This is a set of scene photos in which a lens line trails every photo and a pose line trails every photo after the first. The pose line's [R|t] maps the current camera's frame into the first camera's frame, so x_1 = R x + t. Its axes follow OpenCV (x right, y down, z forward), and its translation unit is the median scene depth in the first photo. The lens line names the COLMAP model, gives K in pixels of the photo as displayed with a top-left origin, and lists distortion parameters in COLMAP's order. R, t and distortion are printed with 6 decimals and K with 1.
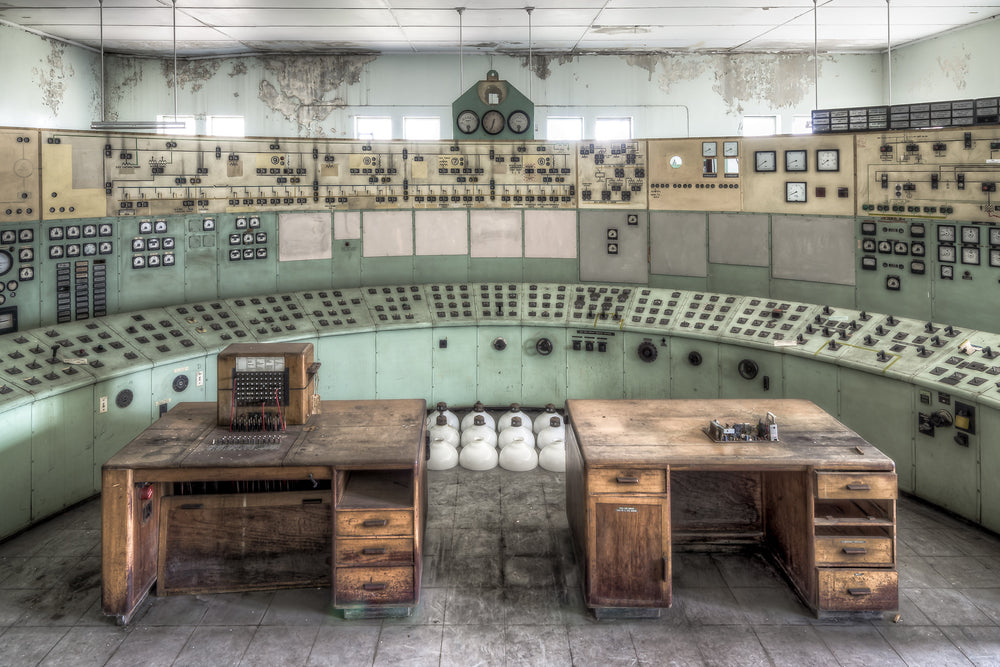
lens RADIAL K [[712.2, 0, 500.0], [0, 712.2, 333.5], [0, 0, 1]] dist [0.029731, -0.002110]
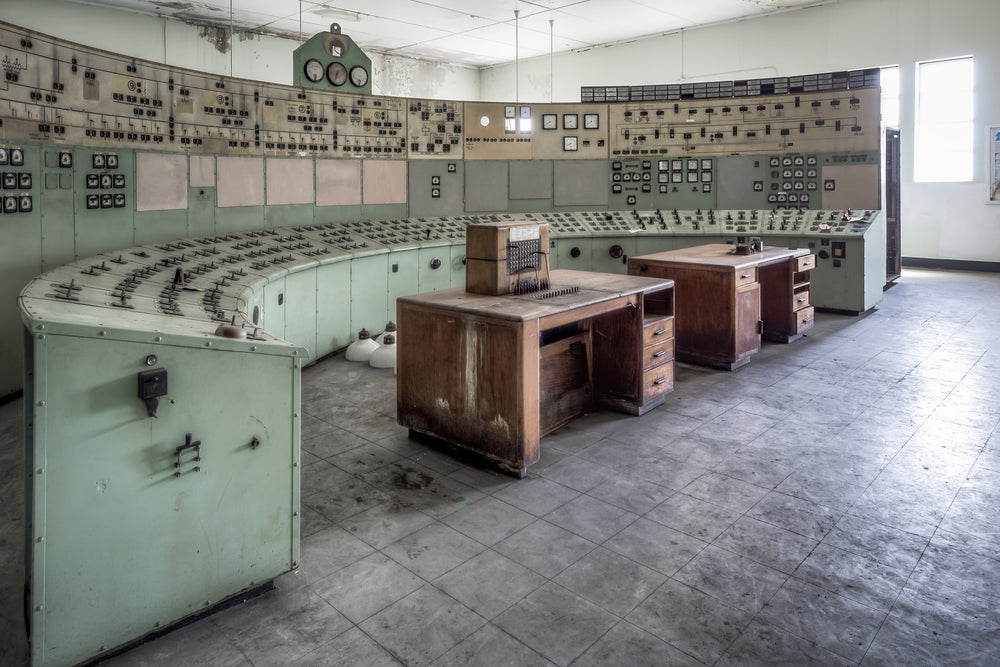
lens RADIAL K [[616.9, 0, 500.4], [0, 616.9, 352.0], [0, 0, 1]] dist [0.018100, -0.002874]
pose [[0.691933, -0.188228, 0.696993, -0.570377], [0.168943, 0.980825, 0.097162, 0.066176], [-0.701916, 0.050523, 0.710465, 0.185205]]
